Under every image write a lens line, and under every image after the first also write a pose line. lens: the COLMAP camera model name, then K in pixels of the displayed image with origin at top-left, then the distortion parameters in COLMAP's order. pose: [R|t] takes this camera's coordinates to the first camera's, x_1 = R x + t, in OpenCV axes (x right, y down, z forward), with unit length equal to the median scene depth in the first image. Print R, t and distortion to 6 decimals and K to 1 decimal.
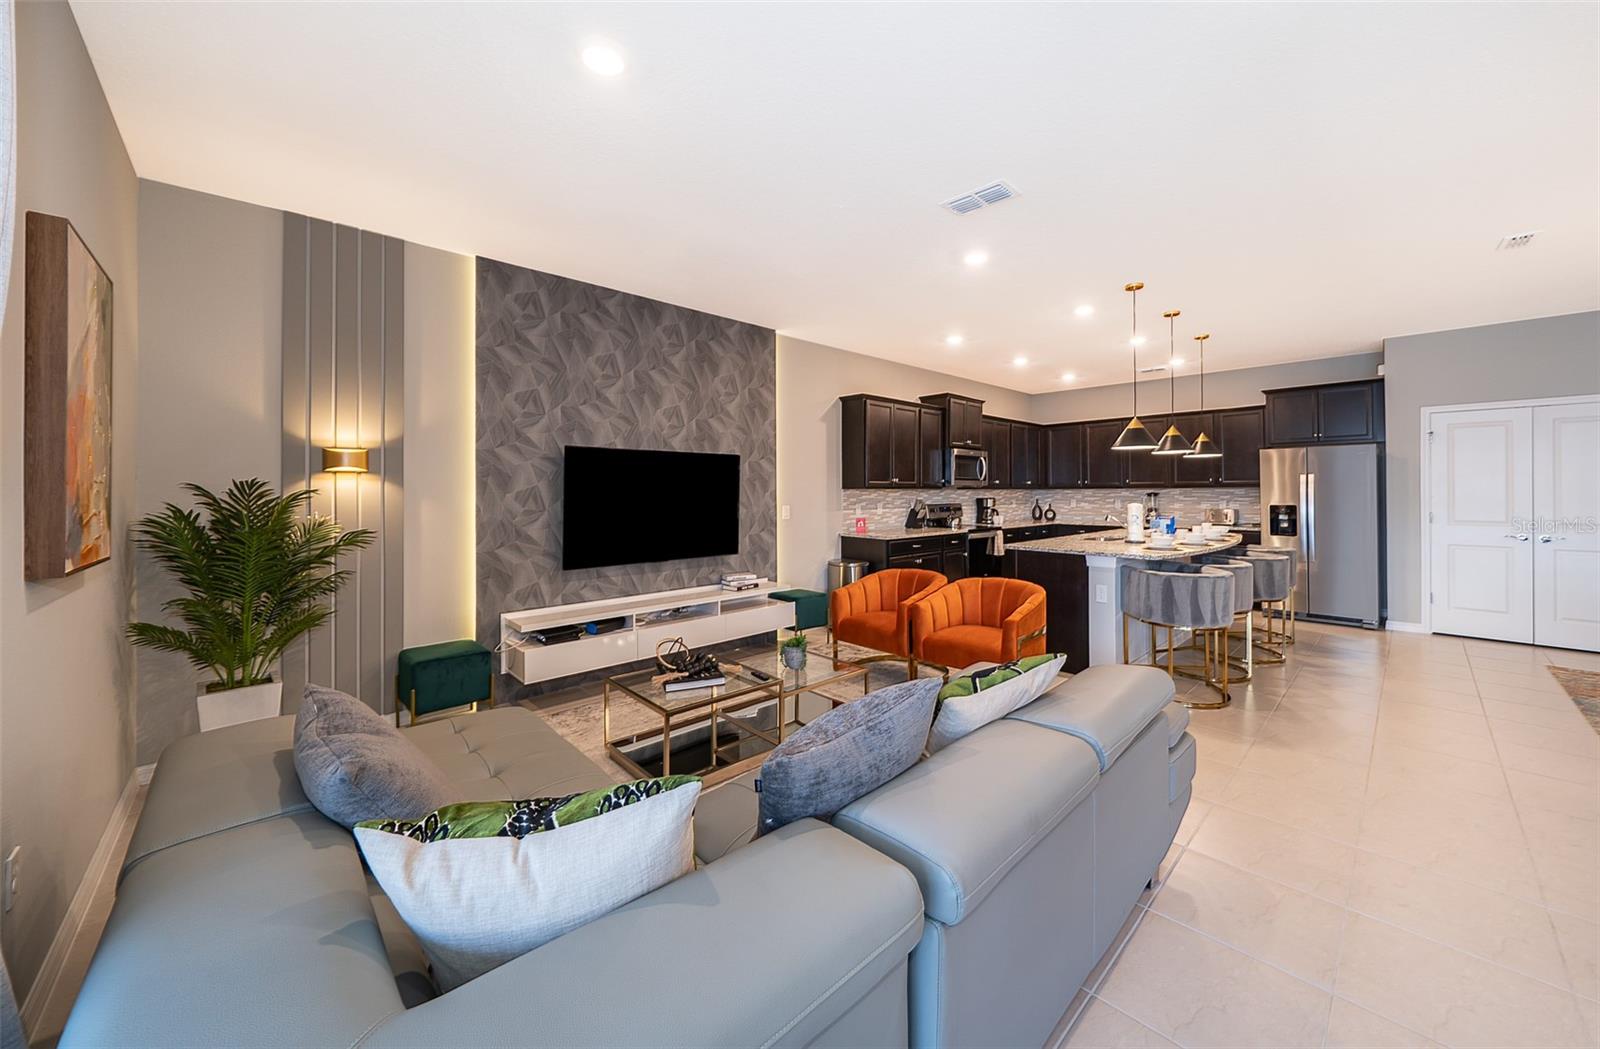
lens RADIAL K [[580.1, 0, 817.9], [0, 580.1, 490.1], [0, 0, 1]] dist [0.001068, -0.000148]
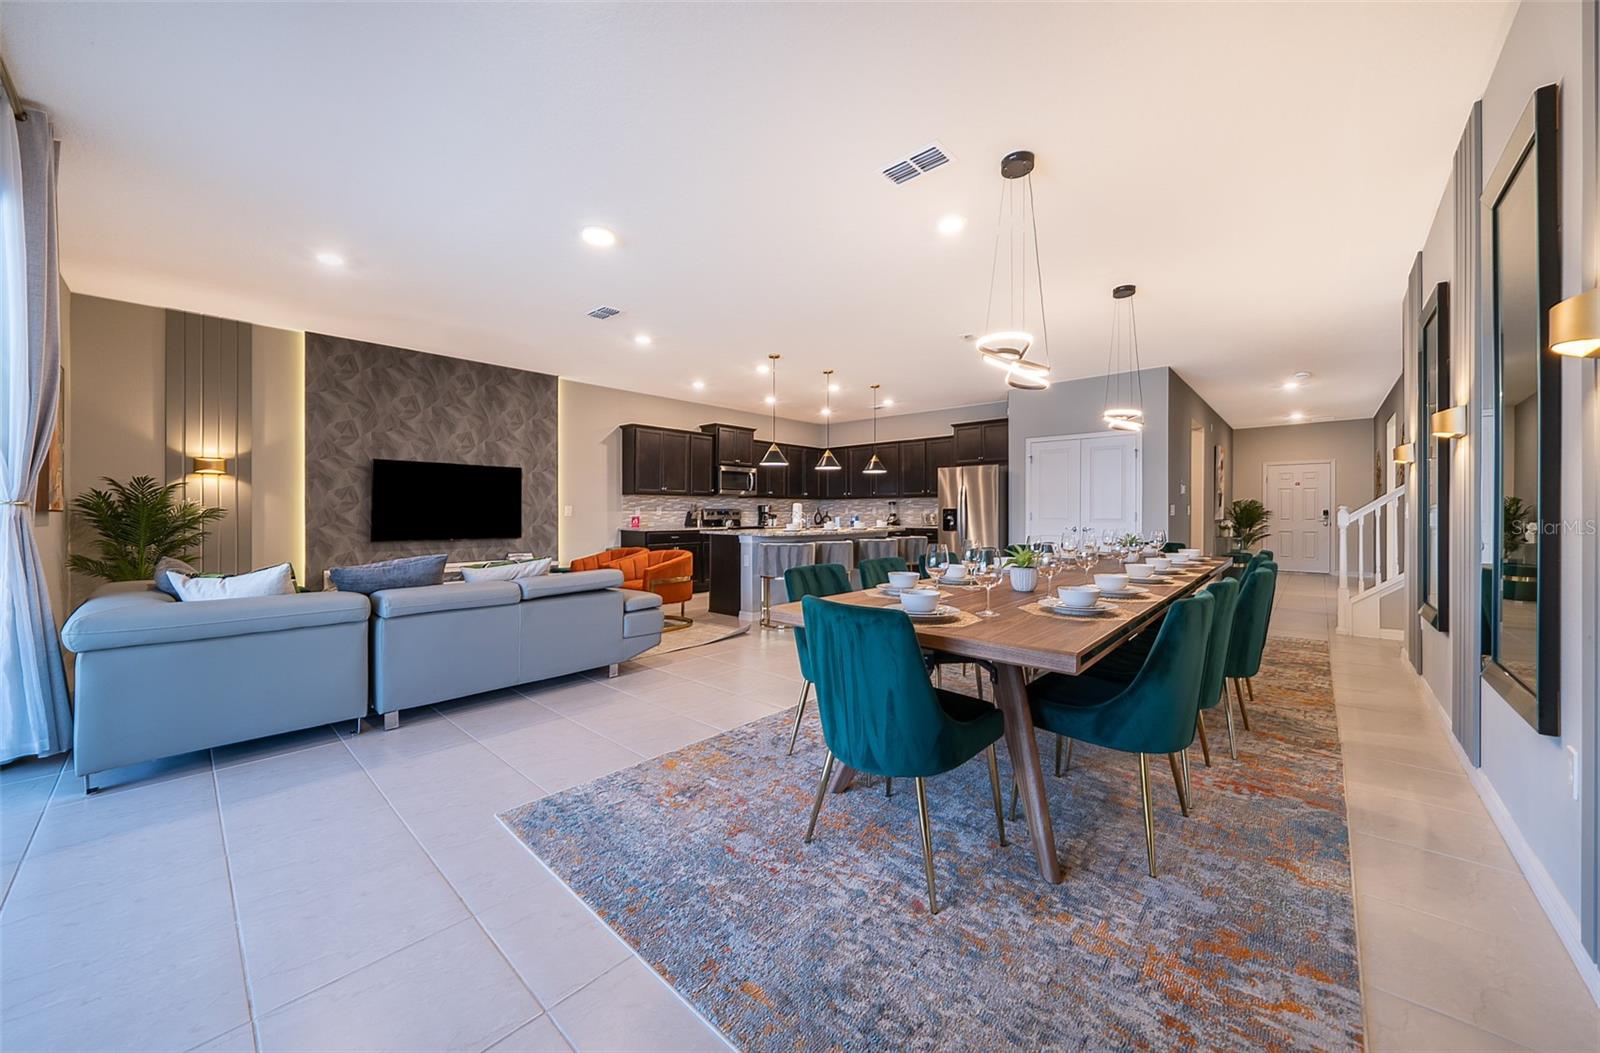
lens RADIAL K [[572.8, 0, 789.3], [0, 572.8, 515.9], [0, 0, 1]] dist [-0.001960, -0.000294]
pose [[0.998355, 0.003970, 0.057200, 0.424228], [-0.004440, 0.999957, 0.008092, 0.041010], [-0.057165, -0.008332, 0.998330, -0.404486]]
